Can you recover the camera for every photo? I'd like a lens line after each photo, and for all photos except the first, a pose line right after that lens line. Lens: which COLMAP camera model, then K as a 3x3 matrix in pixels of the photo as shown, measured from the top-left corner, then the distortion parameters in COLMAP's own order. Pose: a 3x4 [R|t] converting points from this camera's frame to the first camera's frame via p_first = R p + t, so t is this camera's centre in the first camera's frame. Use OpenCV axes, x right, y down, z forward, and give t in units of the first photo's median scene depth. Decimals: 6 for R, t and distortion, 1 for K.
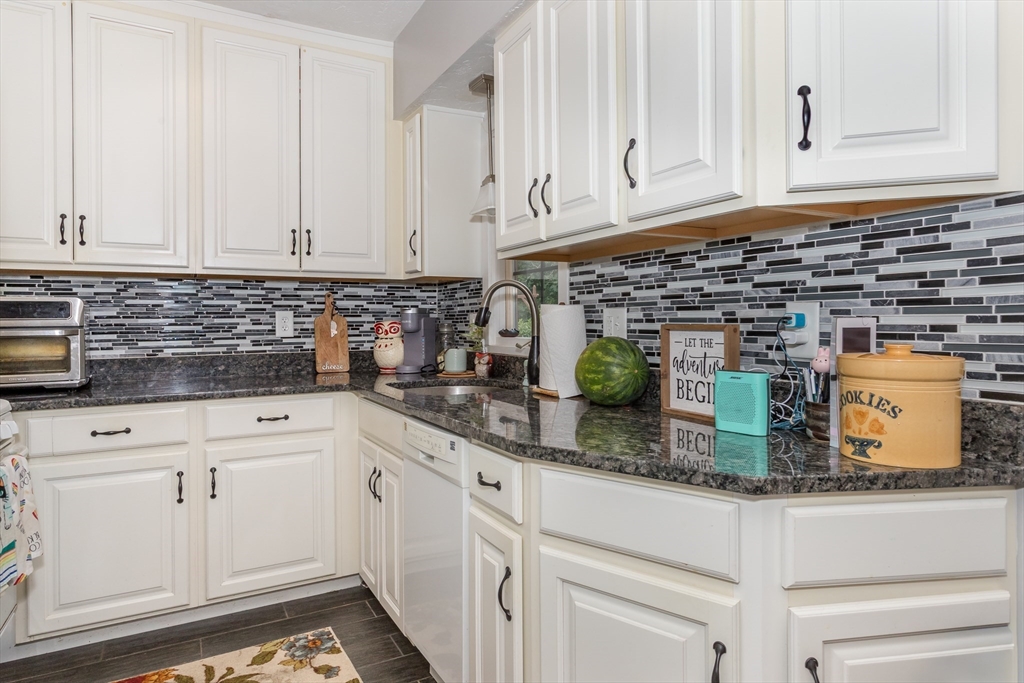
lens RADIAL K [[603.4, 0, 510.7], [0, 603.4, 320.7], [0, 0, 1]] dist [0.000570, 0.000731]
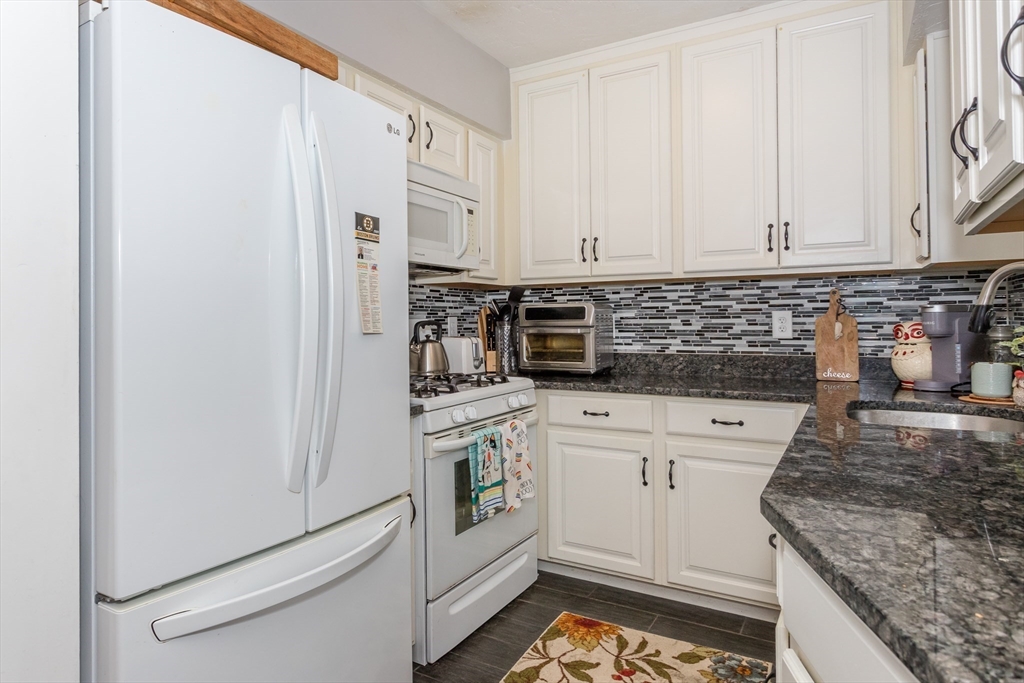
lens RADIAL K [[605.0, 0, 511.6], [0, 605.0, 313.5], [0, 0, 1]] dist [-0.002786, 0.000907]
pose [[0.521234, -0.005927, -0.853393, 0.222694], [0.002890, 0.999982, -0.005180, -0.008808], [0.853409, 0.000233, 0.521242, 0.163970]]
